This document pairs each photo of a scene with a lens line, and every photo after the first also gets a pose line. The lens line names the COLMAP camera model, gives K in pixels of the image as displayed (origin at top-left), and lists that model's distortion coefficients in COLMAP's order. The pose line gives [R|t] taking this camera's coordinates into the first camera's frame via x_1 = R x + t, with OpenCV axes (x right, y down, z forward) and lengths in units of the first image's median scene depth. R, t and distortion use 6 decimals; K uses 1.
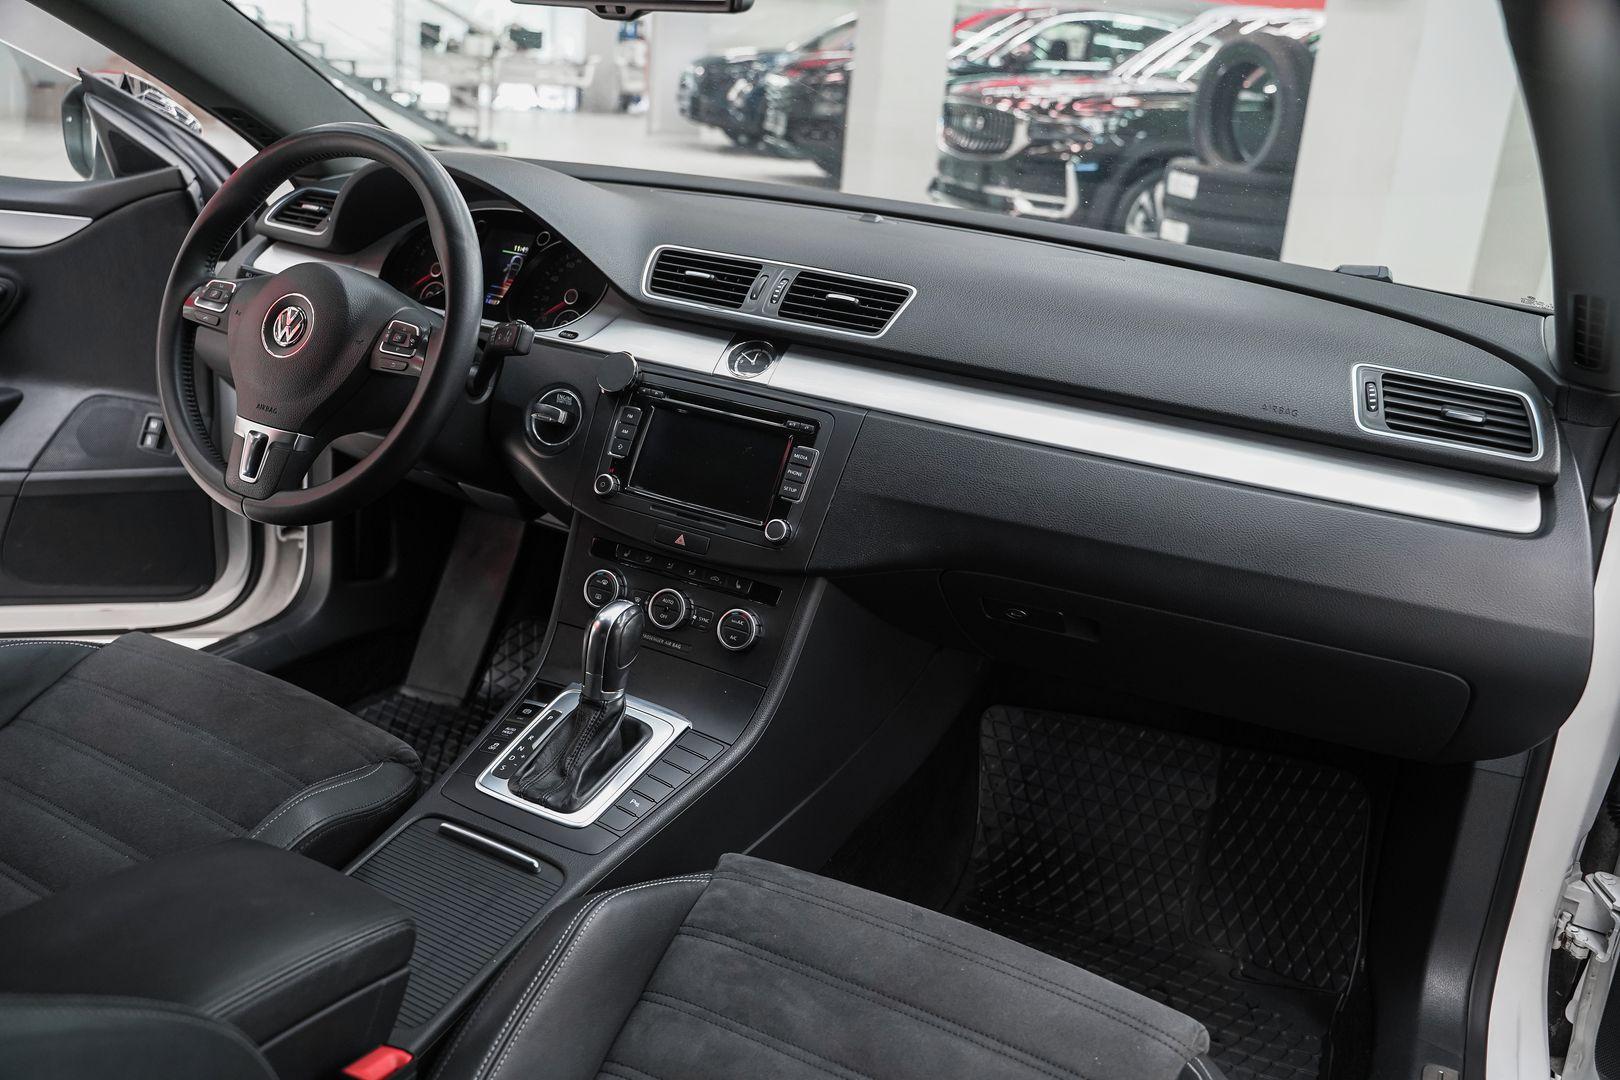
lens RADIAL K [[1349.6, 0, 827.5], [0, 1349.6, 534.8], [0, 0, 1]] dist [-0.127224, 0.109194]
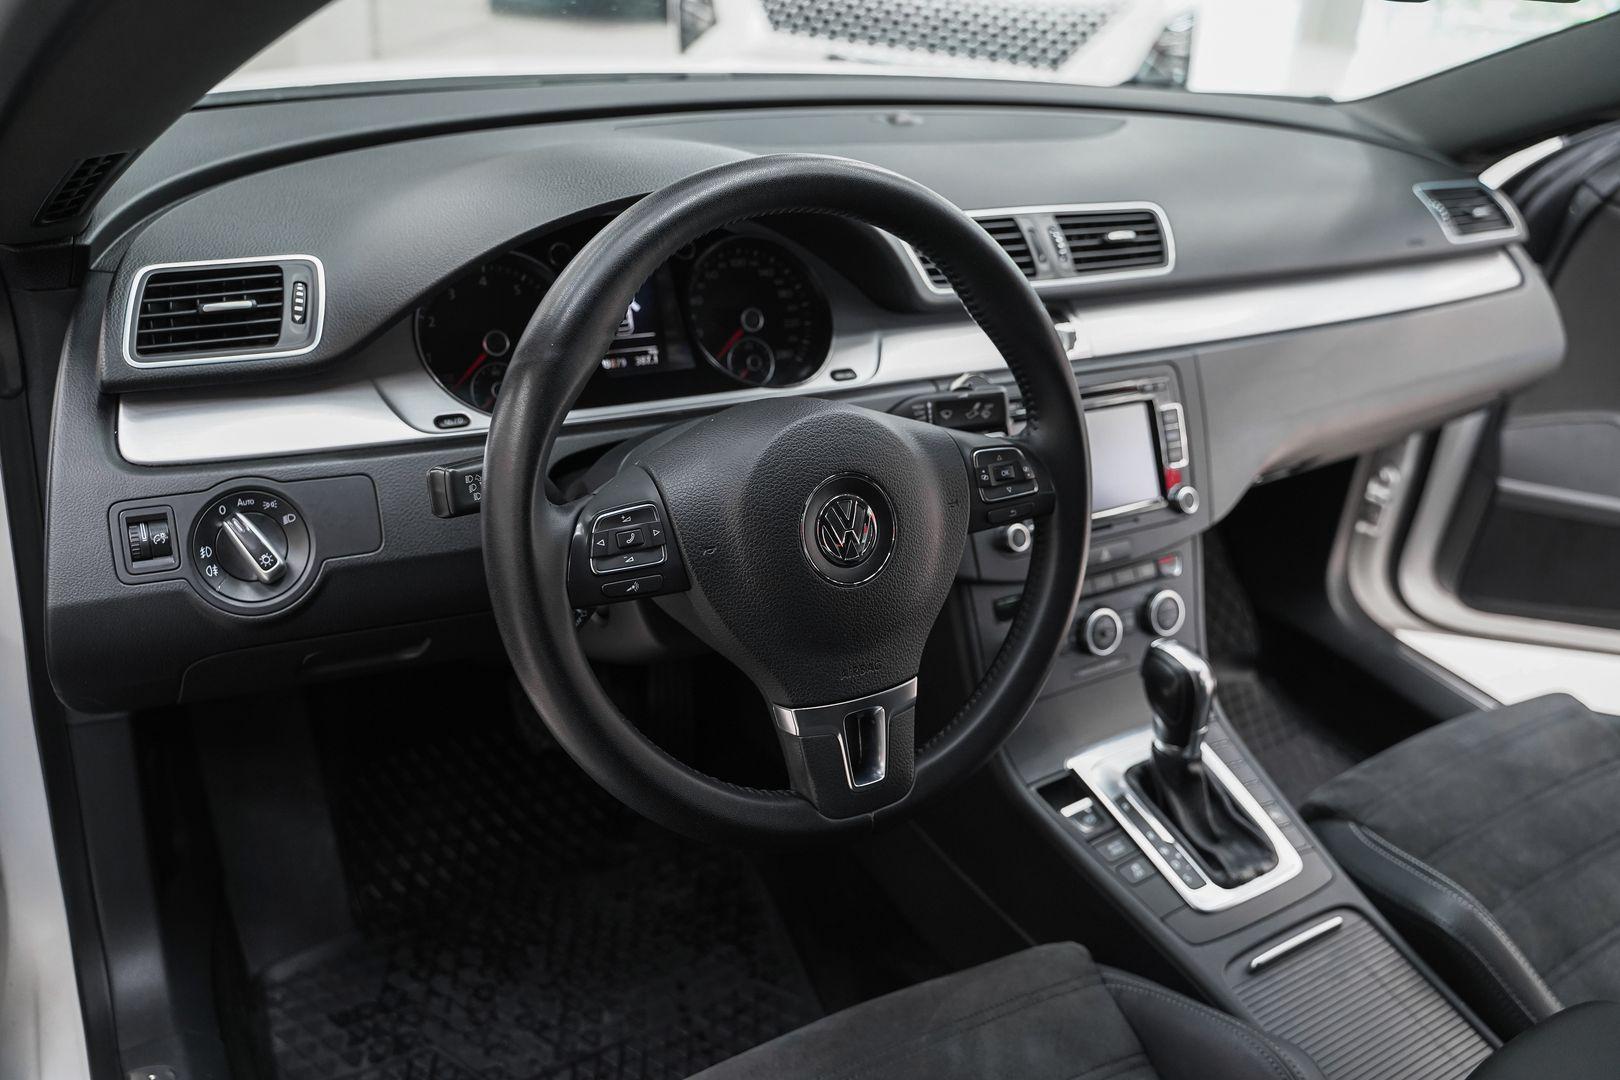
lens RADIAL K [[1349.6, 0, 827.5], [0, 1349.6, 534.8], [0, 0, 1]] dist [-0.127224, 0.109194]
pose [[0.520006, -0.432352, 0.736658, -0.806145], [0.240866, 0.901657, 0.359164, -0.350485], [-0.819498, -0.009332, 0.573006, 0.624255]]
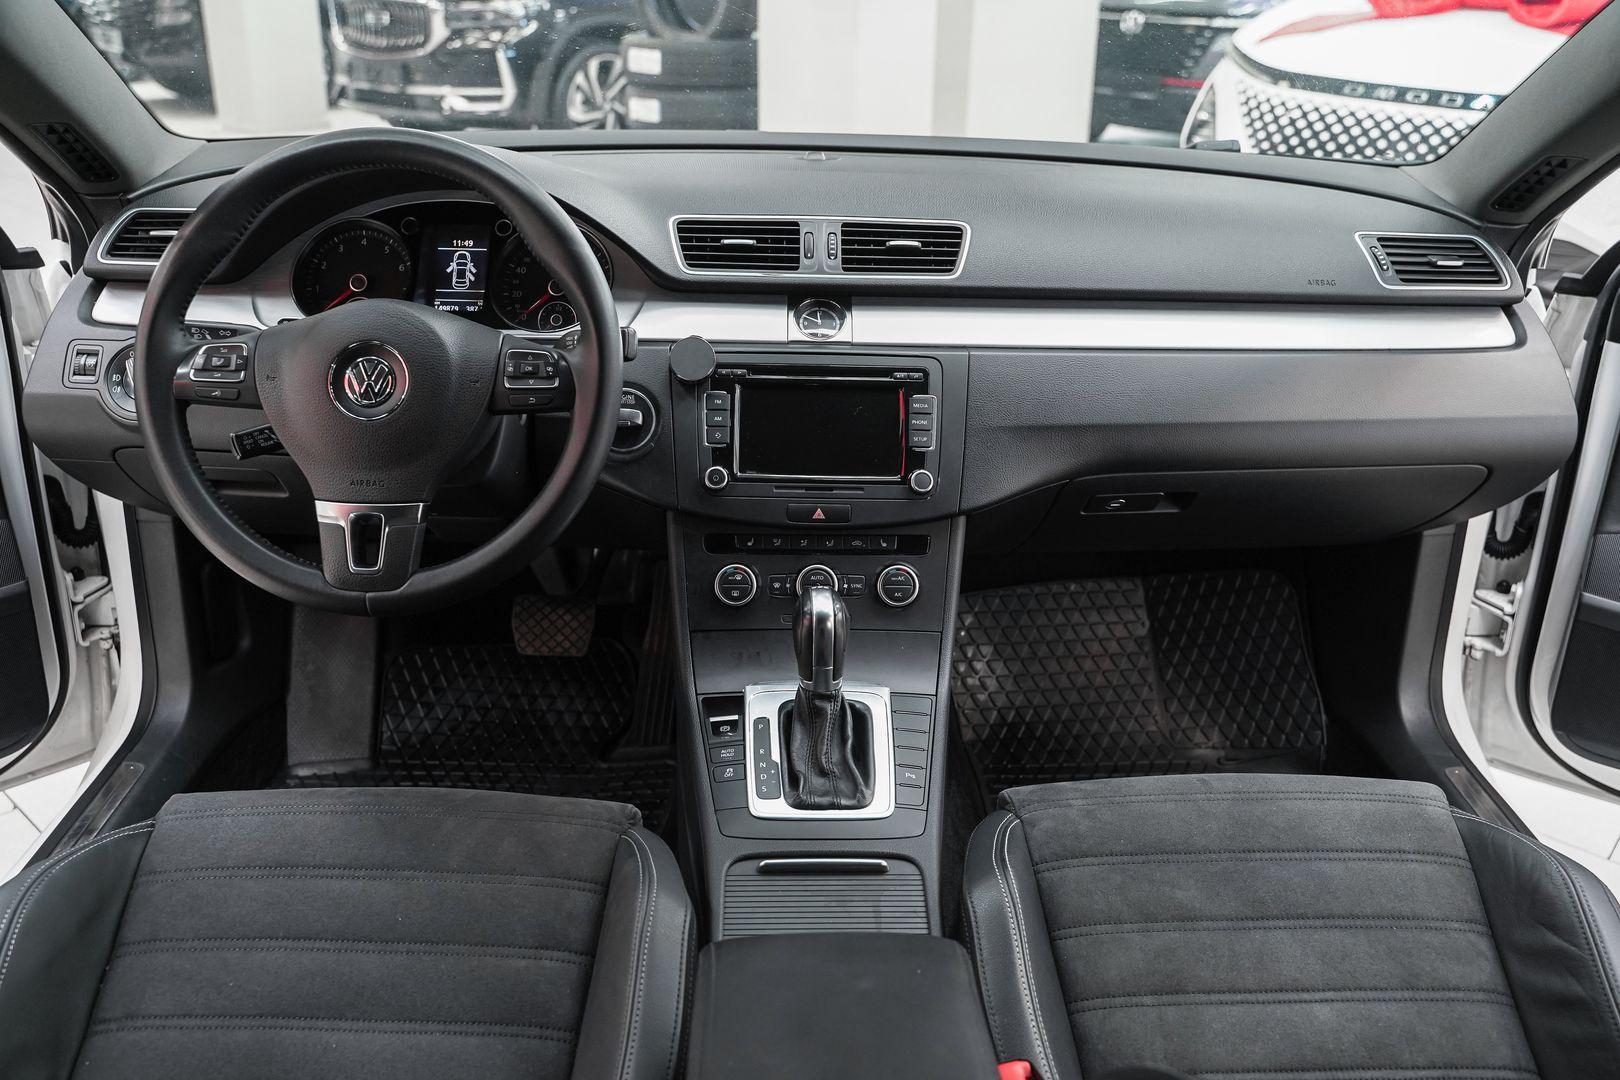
lens RADIAL K [[1372.8, 0, 840.9], [0, 1372.8, 539.3], [0, 0, 1]] dist [-0.088714, 0.012952]
pose [[0.867527, -0.251498, 0.429121, -0.509325], [0.212180, 0.967432, 0.138040, -0.109038], [-0.449863, -0.028702, 0.892636, 0.093266]]
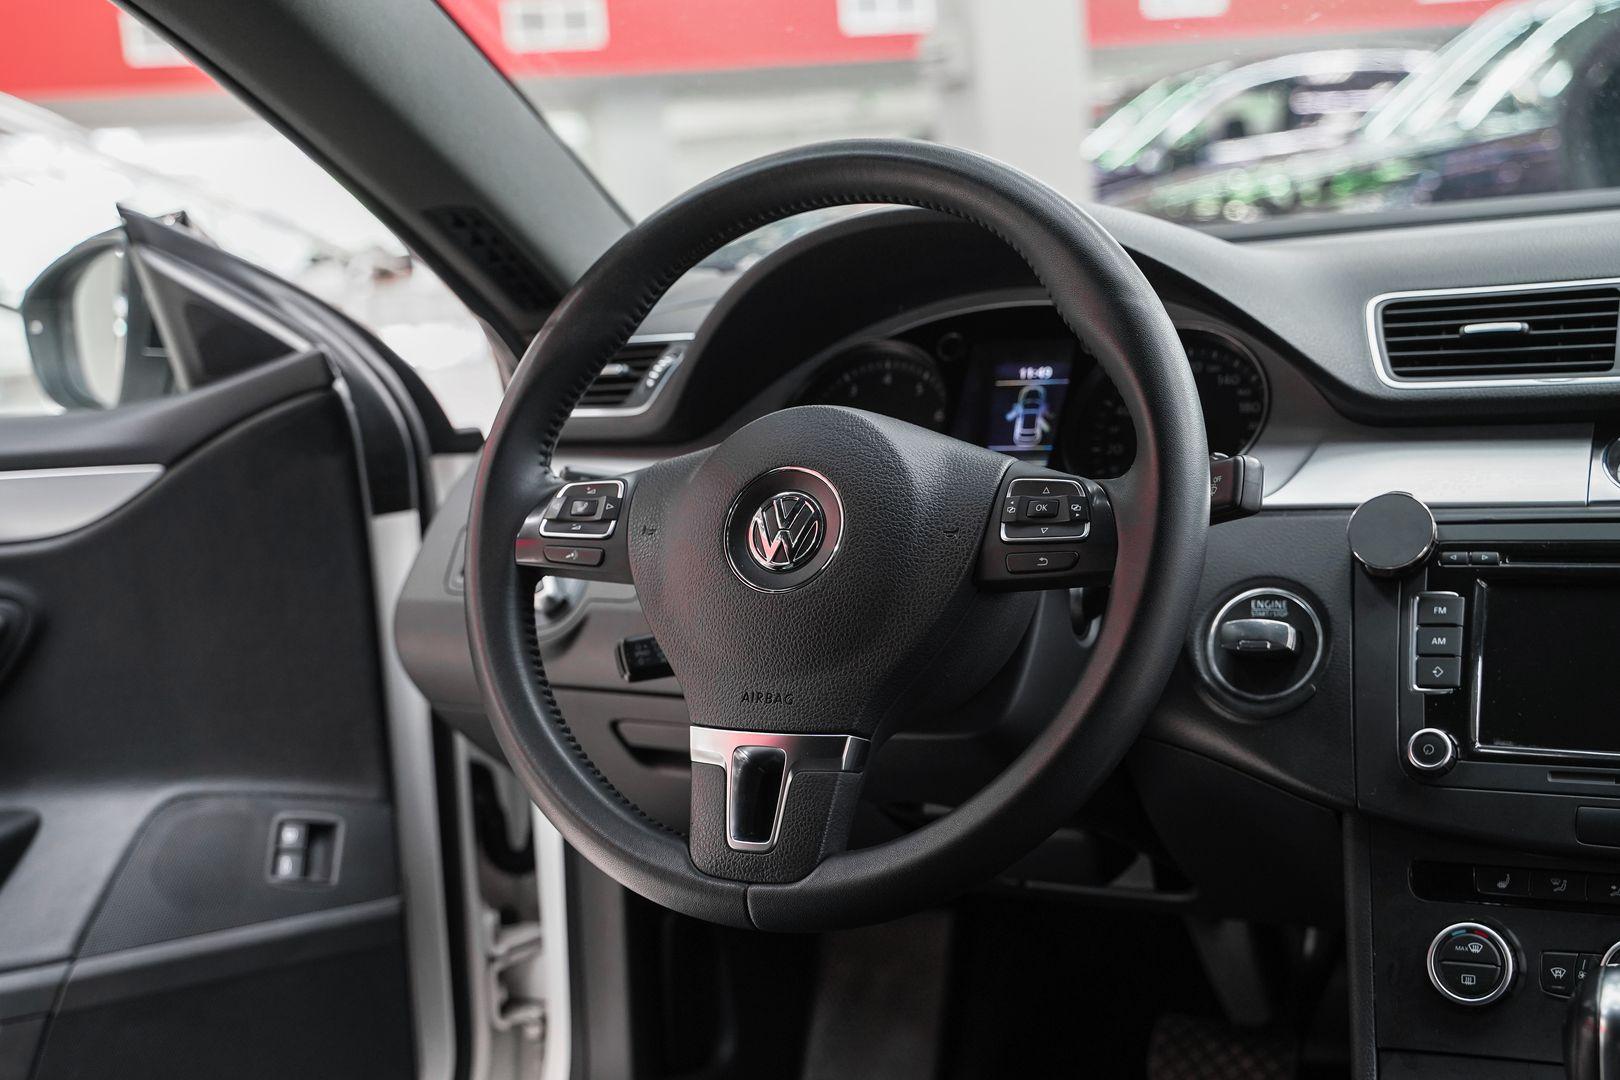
lens RADIAL K [[2092.3, 0, 804.6], [0, 2092.3, 532.5], [0, 0, 1]] dist [0.040718, 0.073799]
pose [[0.986120, -0.165691, -0.010660, -0.368454], [0.159955, 0.965270, -0.206563, 0.008715], [0.044515, 0.201991, 0.978375, 0.206550]]
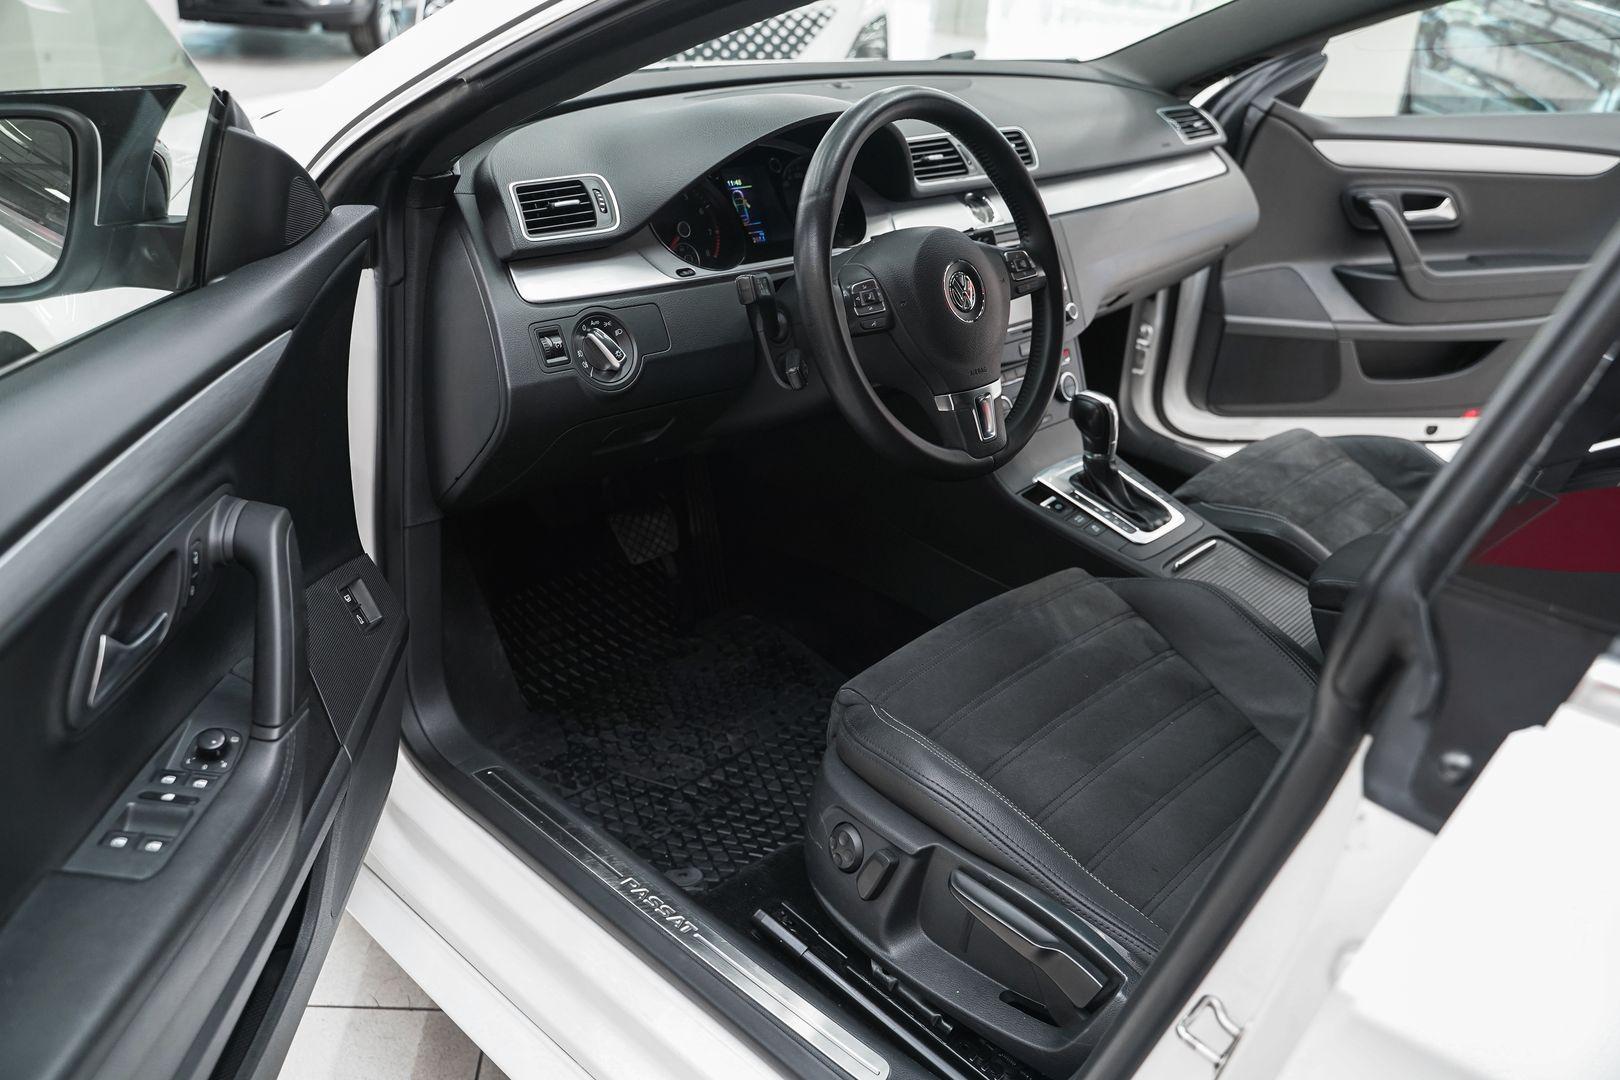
lens RADIAL K [[1349.6, 0, 827.5], [0, 1349.6, 534.8], [0, 0, 1]] dist [-0.127224, 0.109194]
pose [[0.265703, -0.480110, 0.836000, -1.337361], [0.282532, 0.867875, 0.408619, -0.428403], [-0.921725, 0.127625, 0.366243, 0.691090]]
